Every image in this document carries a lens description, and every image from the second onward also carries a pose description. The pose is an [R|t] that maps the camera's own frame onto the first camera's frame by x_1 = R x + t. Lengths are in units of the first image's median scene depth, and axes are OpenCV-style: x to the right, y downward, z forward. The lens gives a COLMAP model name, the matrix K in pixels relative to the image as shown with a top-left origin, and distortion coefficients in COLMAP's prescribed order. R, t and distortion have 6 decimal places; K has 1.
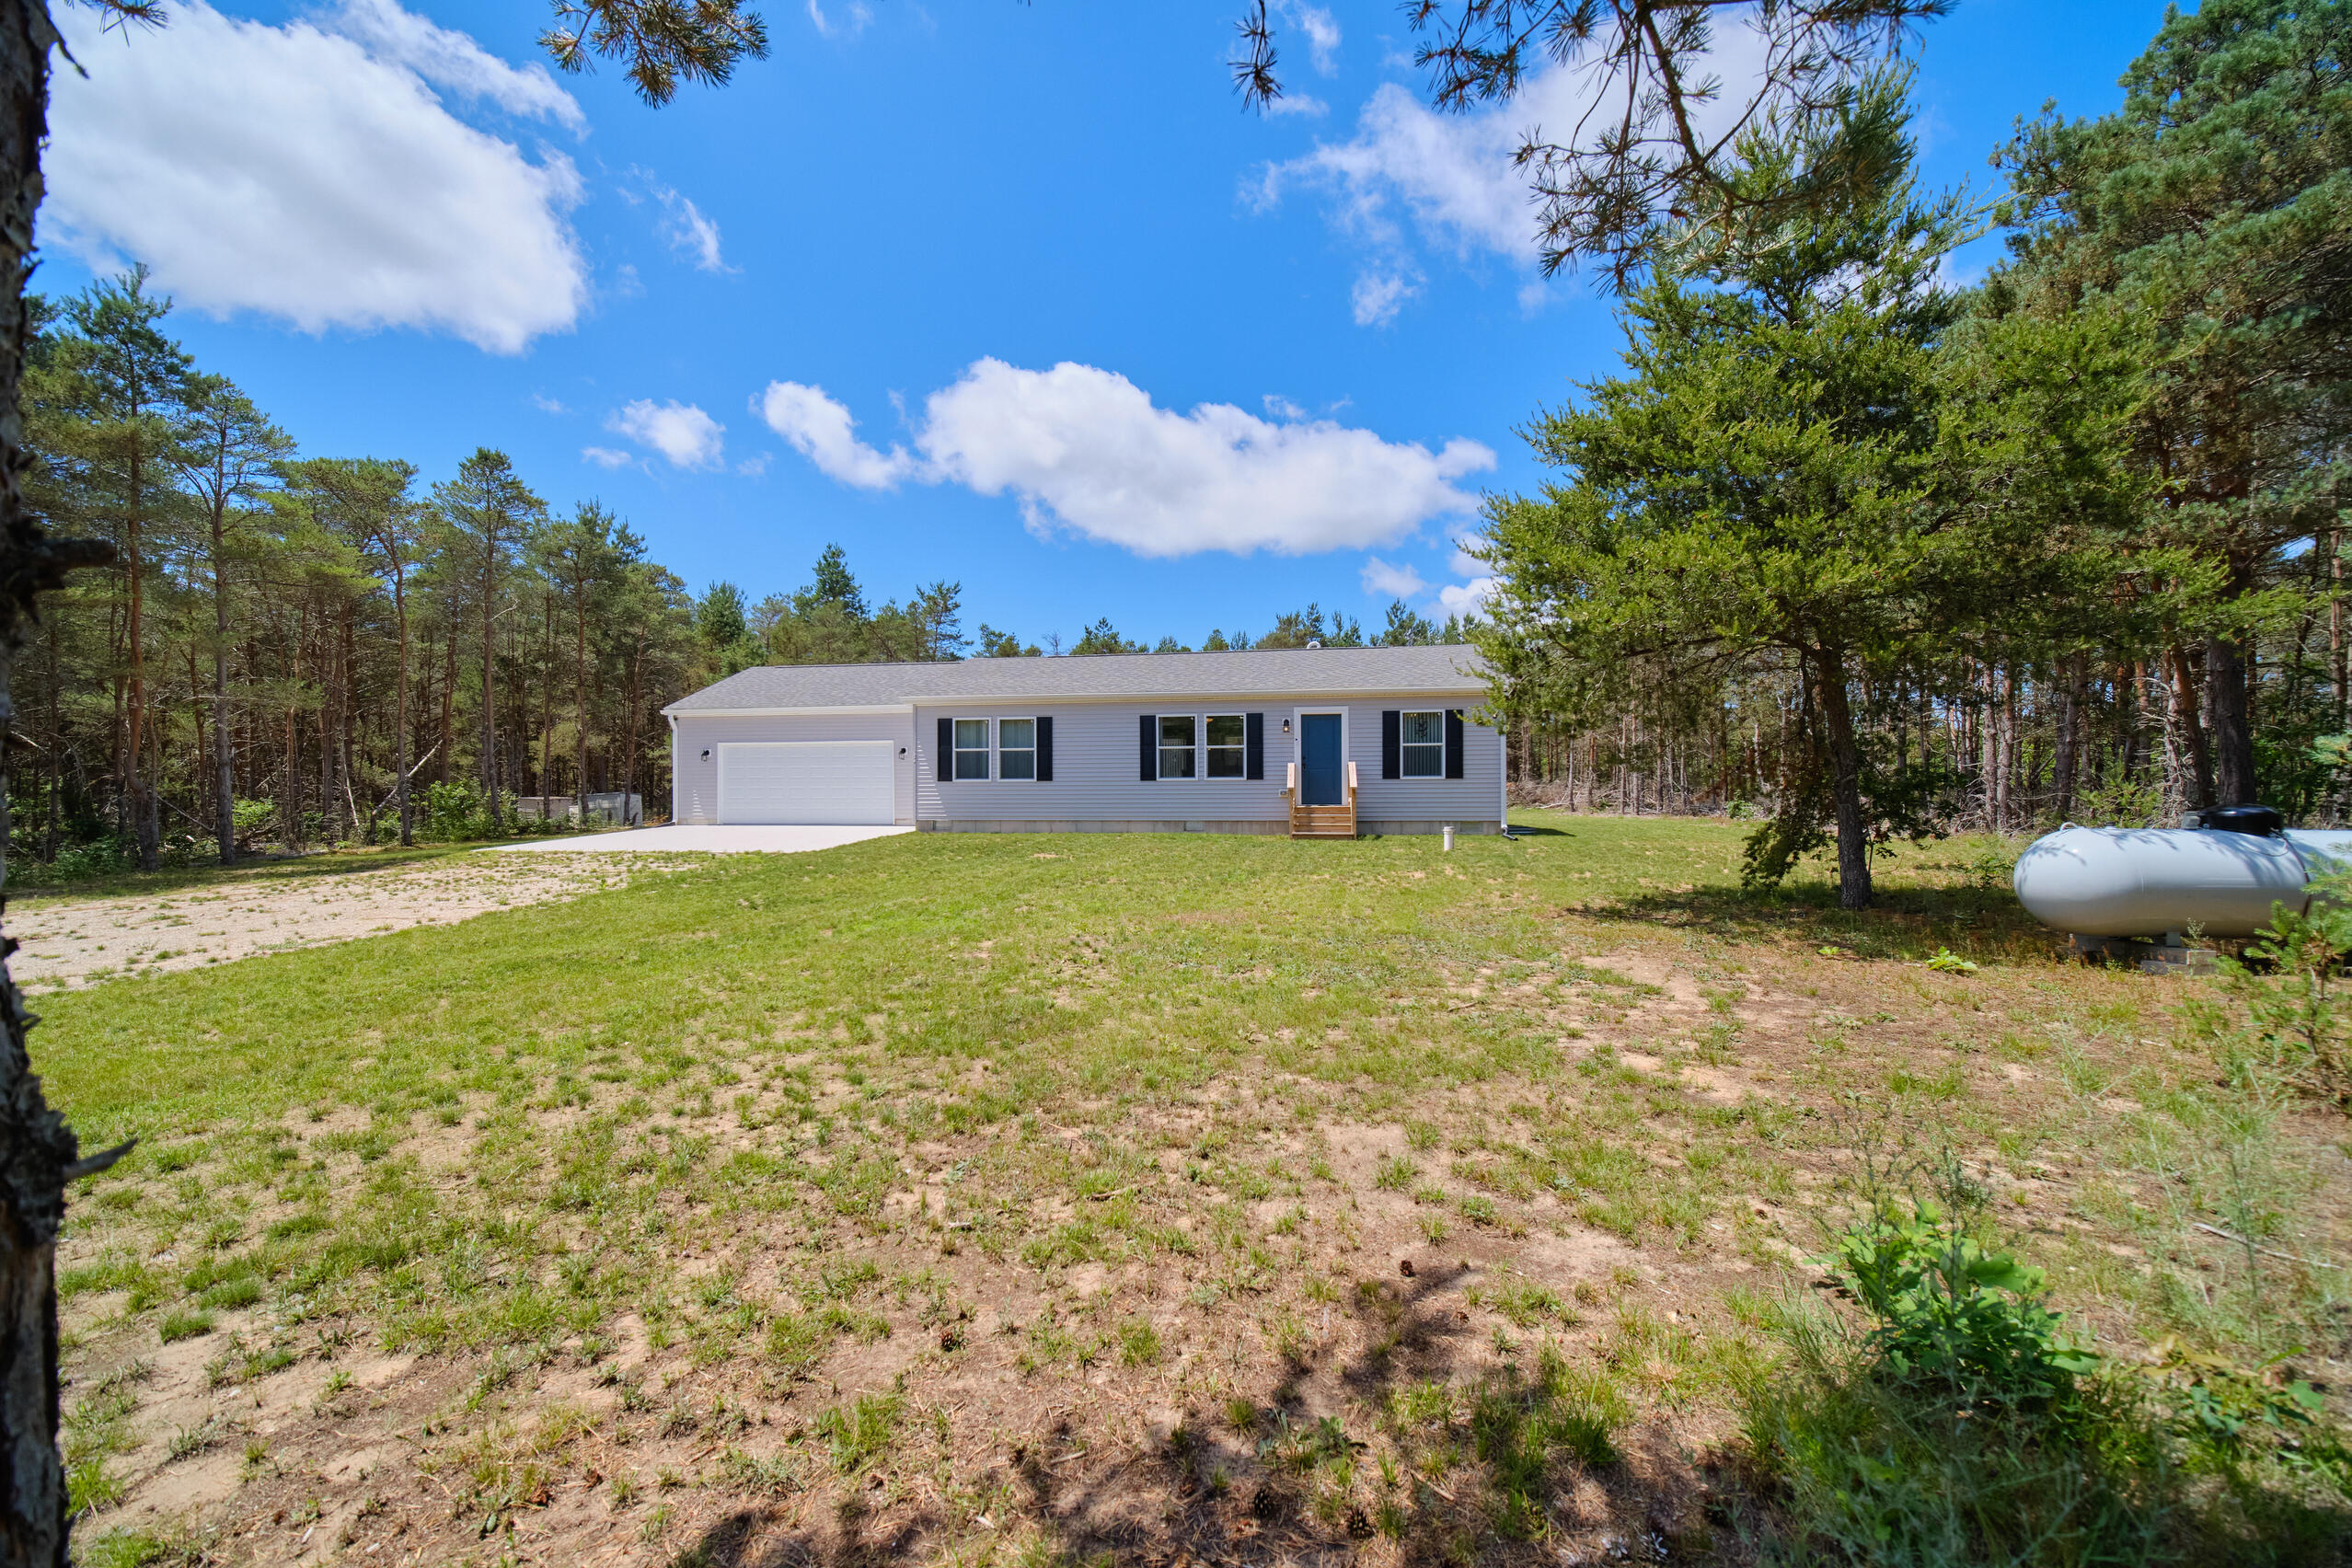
lens RADIAL K [[1038.9, 0, 1156.0], [0, 1038.9, 800.5], [0, 0, 1]] dist [-0.002293, 0.001241]
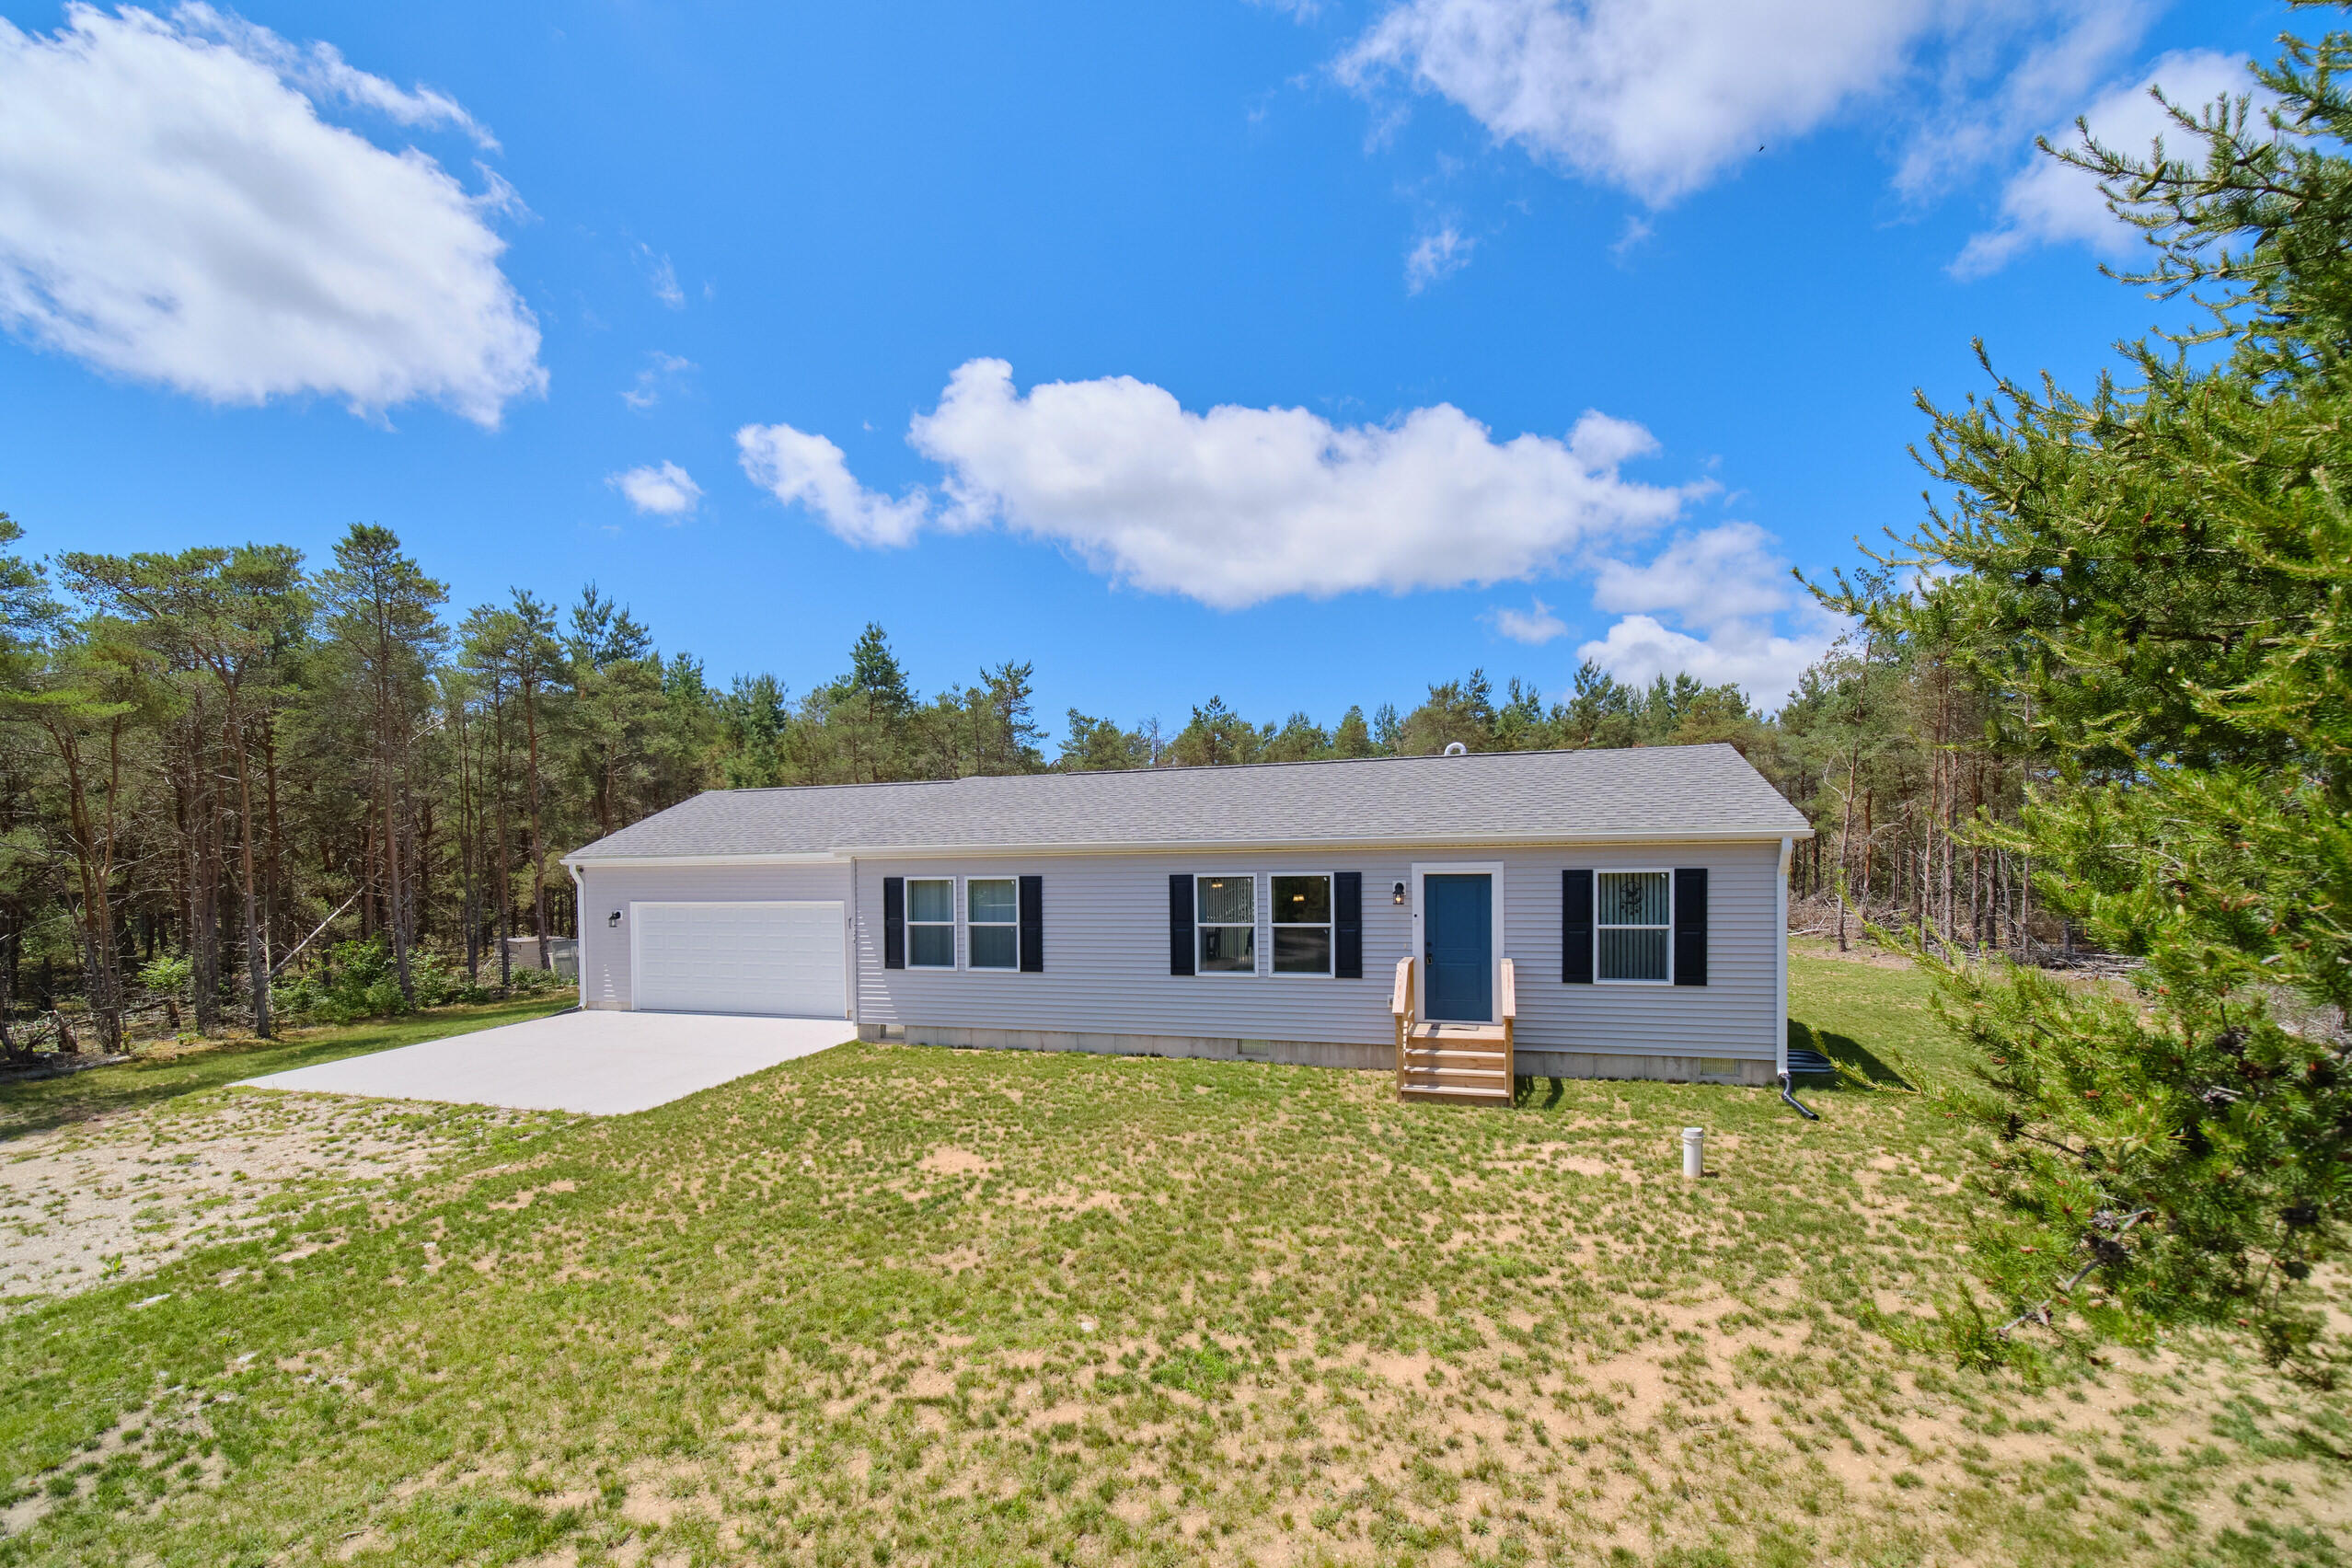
lens RADIAL K [[1063.6, 0, 1155.6], [0, 1063.6, 903.6], [0, 0, 1]] dist [0.000932, -0.001971]
pose [[0.987828, -0.004461, -0.155488, 0.069355], [0.009133, 0.999527, 0.029351, -0.073190], [0.155284, -0.030413, 0.987402, 0.304002]]
